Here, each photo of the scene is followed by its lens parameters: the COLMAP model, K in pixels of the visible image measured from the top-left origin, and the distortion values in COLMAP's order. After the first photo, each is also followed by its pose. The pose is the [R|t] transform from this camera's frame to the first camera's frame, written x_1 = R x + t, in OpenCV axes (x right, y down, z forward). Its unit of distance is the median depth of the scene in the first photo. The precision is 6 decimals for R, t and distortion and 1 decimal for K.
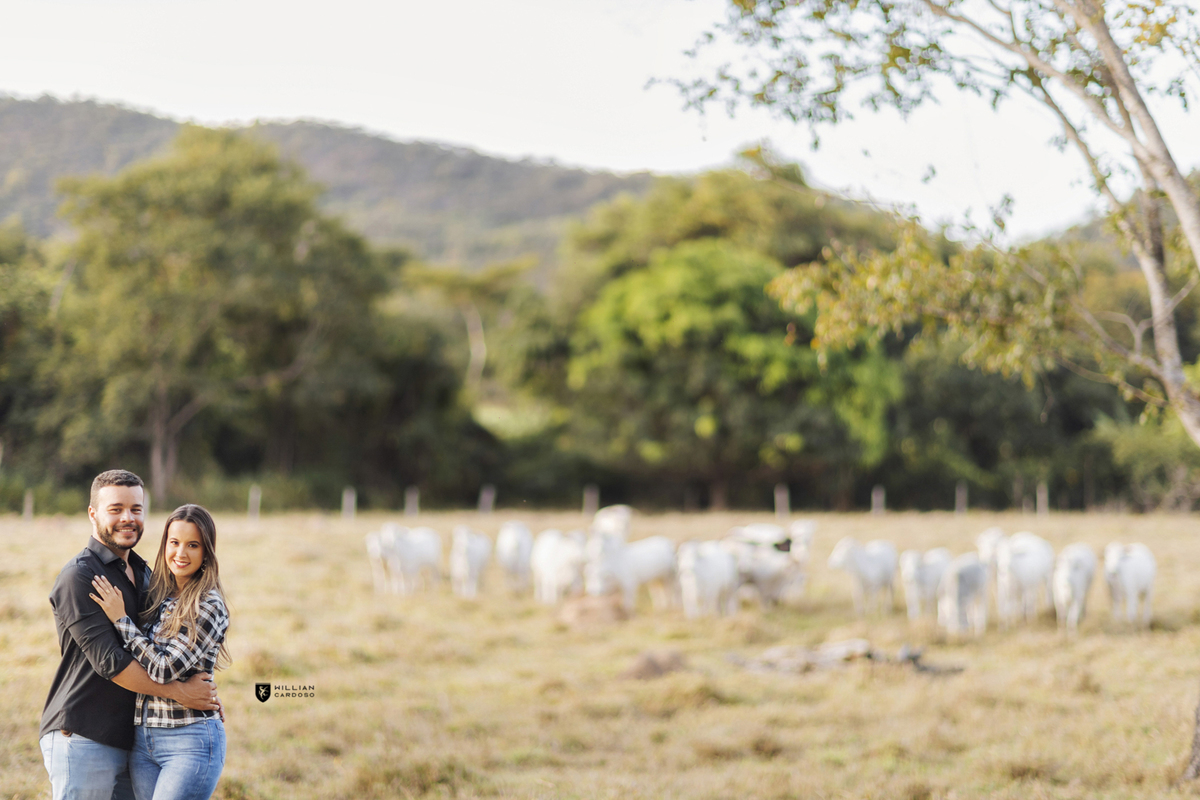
lens RADIAL K [[2770.6, 0, 593.5], [0, 2770.6, 391.8], [0, 0, 1]] dist [0.050476, 0.000000]
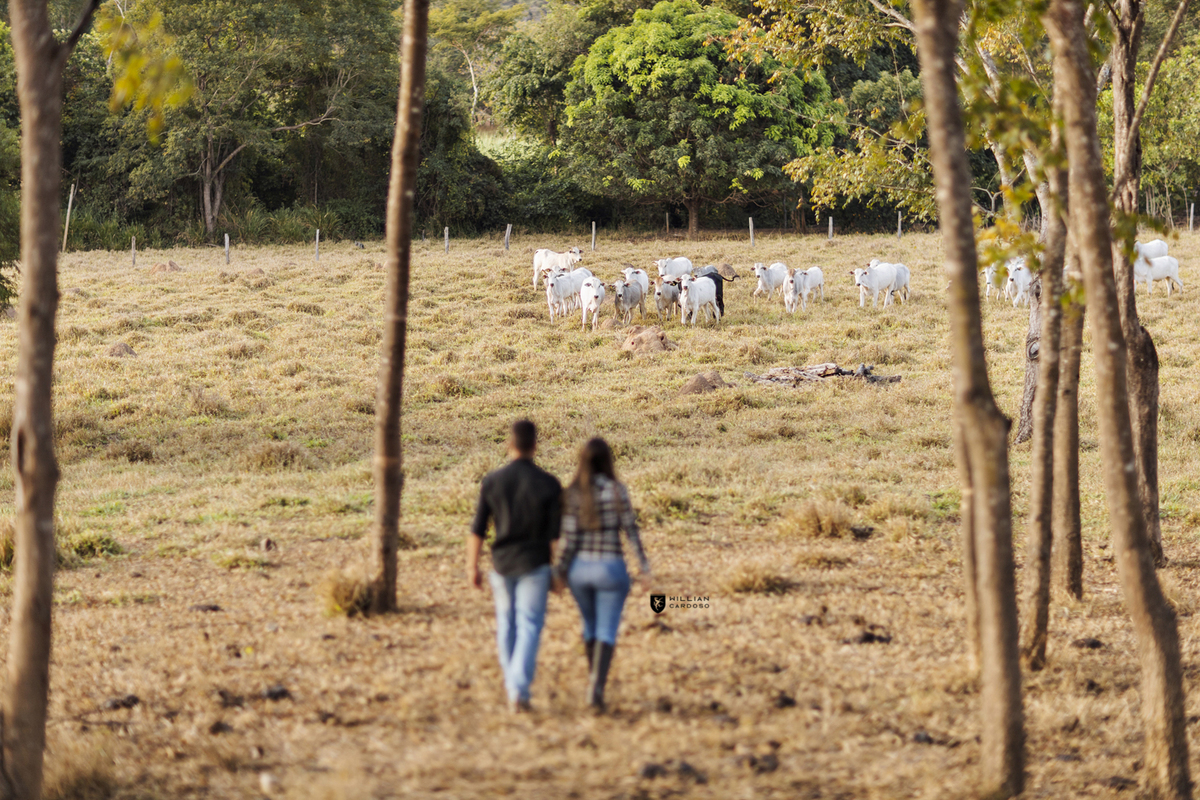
lens RADIAL K [[2770.6, 0, 598.3], [0, 2770.6, 401.3], [0, 0, 1]] dist [0.050476, 0.000000]
pose [[0.999502, -0.023253, 0.021309, -0.022609], [0.020622, 0.993000, 0.116304, -0.023695], [-0.023864, -0.115807, 0.992985, -0.178428]]
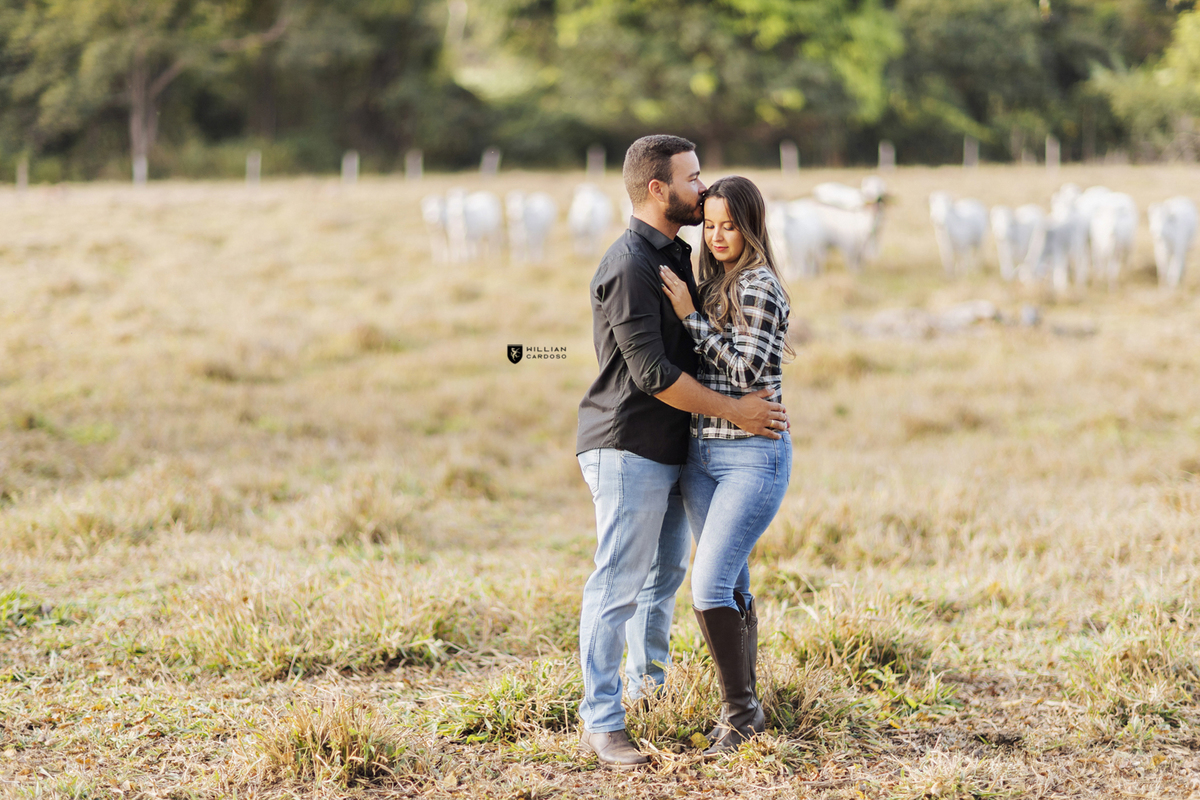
lens RADIAL K [[2770.6, 0, 599.9], [0, 2770.6, 396.0], [0, 0, 1]] dist [0.050476, 0.000000]
pose [[0.999568, -0.017976, 0.023265, -0.020371], [0.014963, 0.992196, 0.123787, 0.000203], [-0.025308, -0.123385, 0.992036, 0.015233]]
